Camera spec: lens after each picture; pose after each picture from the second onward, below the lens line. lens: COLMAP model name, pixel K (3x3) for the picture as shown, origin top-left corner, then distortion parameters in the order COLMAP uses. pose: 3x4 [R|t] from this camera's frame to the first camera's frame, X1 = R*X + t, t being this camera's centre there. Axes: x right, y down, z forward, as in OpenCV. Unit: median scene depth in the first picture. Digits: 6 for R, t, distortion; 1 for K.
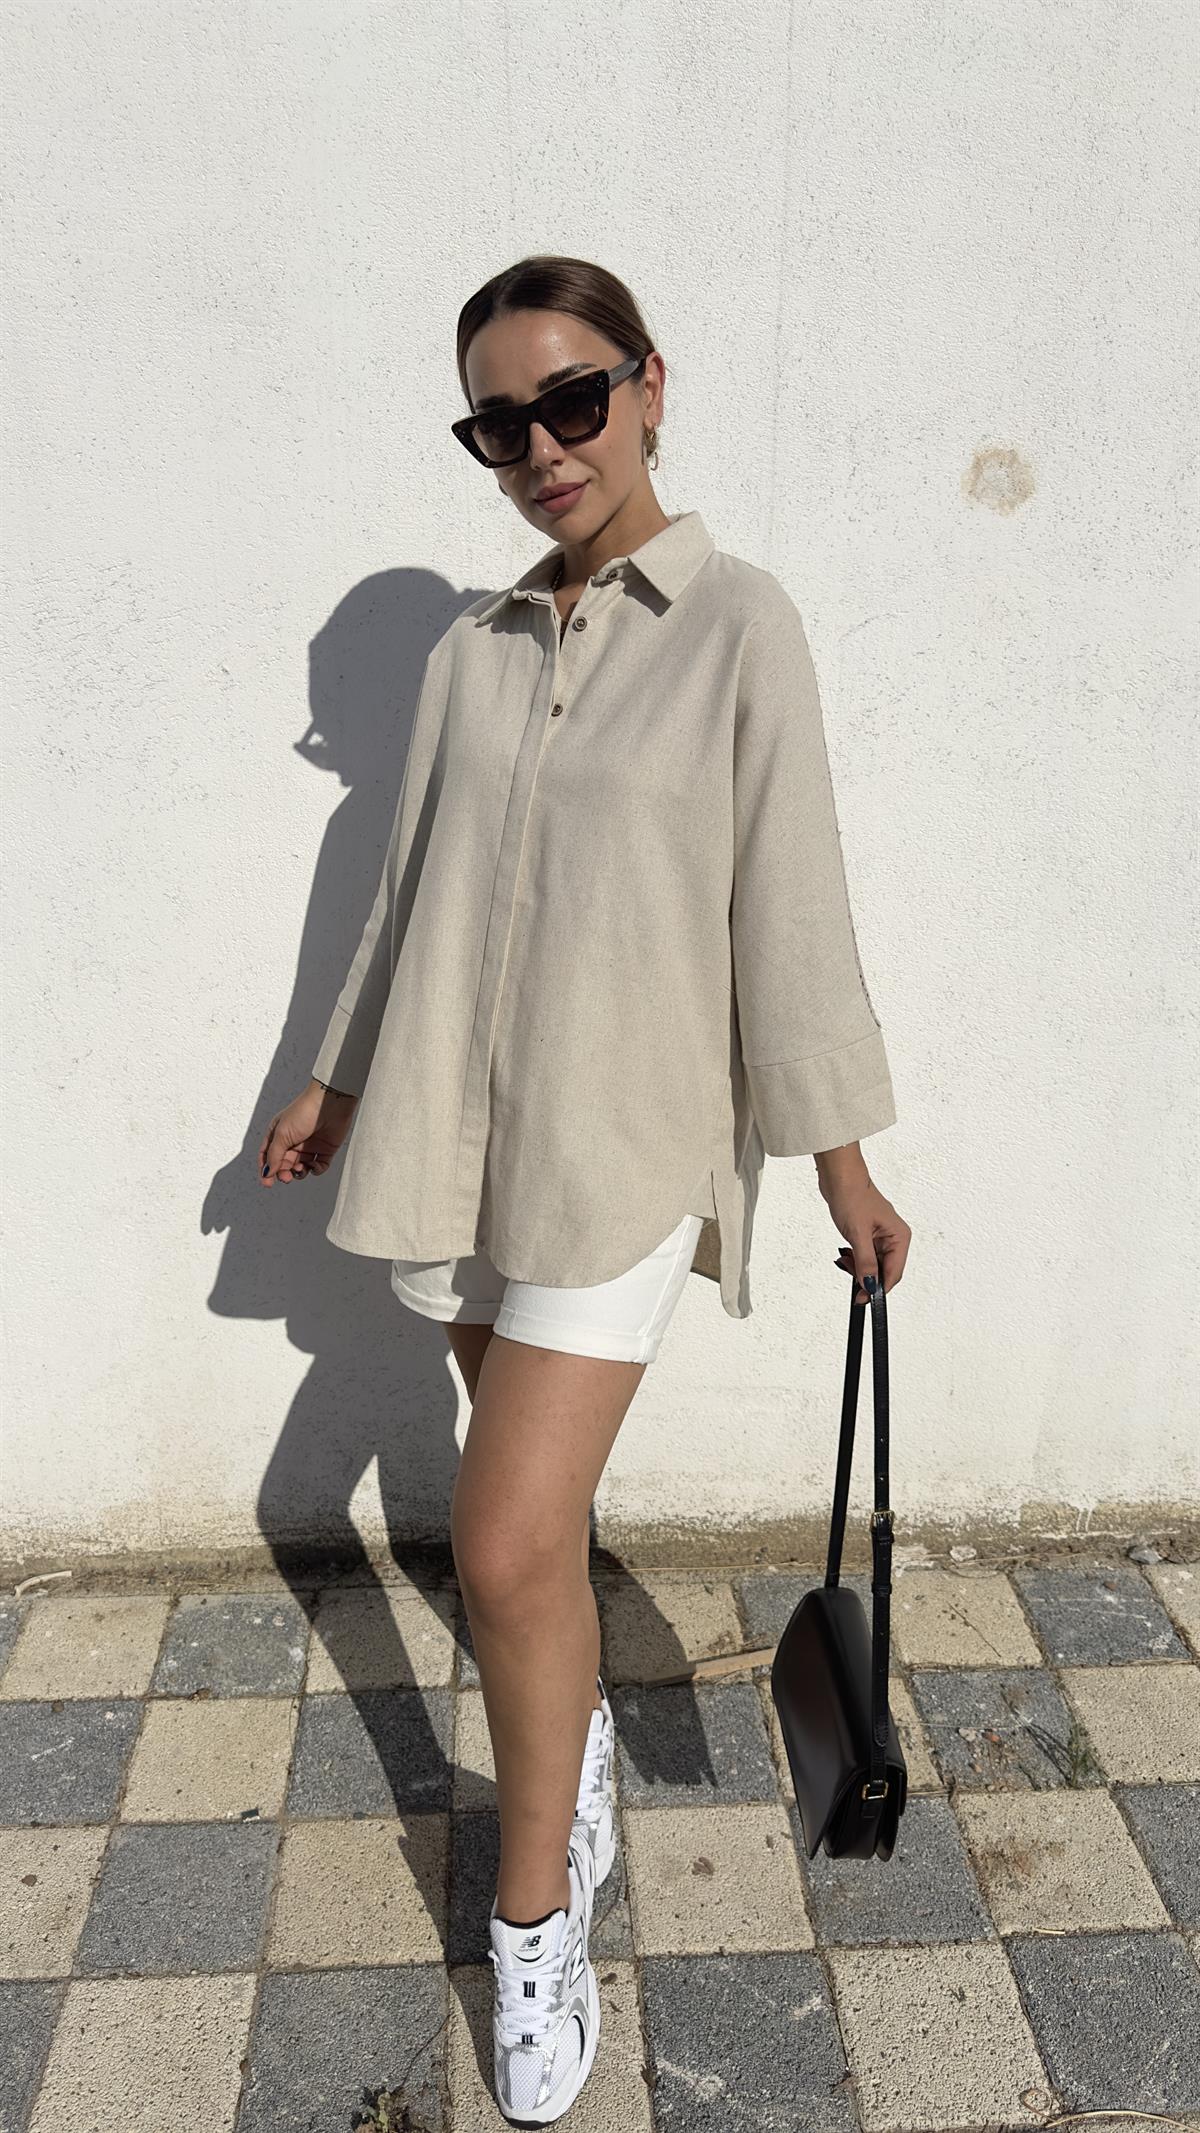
lens RADIAL K [[1526.9, 0, 590.6], [0, 1526.9, 1062.4], [0, 0, 1]] dist [0.018370, -0.030292]
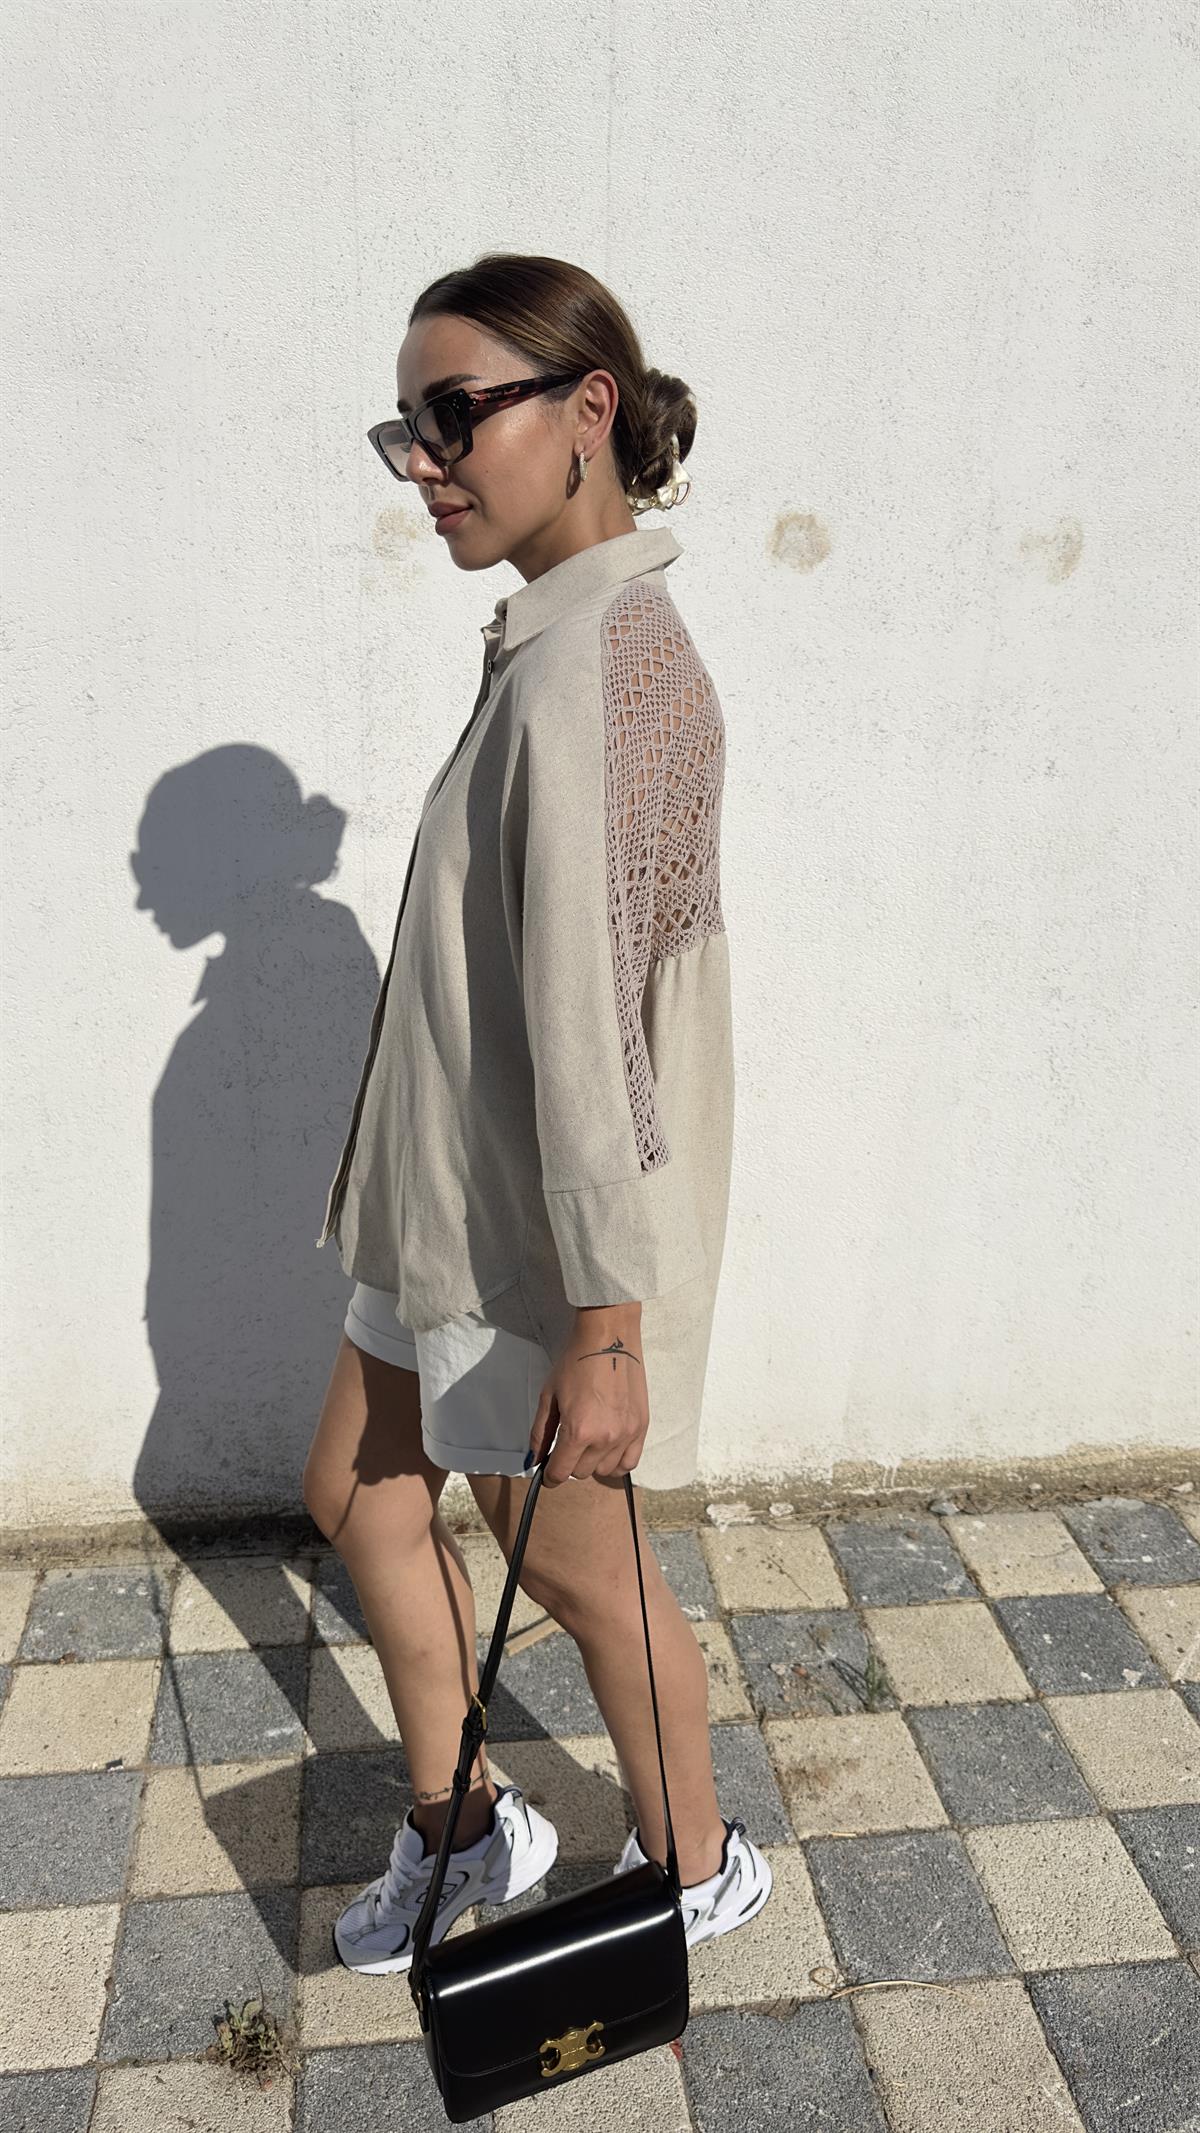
lens RADIAL K [[1526.9, 0, 597.6], [0, 1526.9, 1054.8], [0, 0, 1]] dist [0.018370, -0.030292]
pose [[0.996271, -0.001547, 0.086266, 0.022713], [0.002329, 0.999957, -0.008963, 0.005171], [-0.086248, 0.009130, 0.996232, -0.099836]]
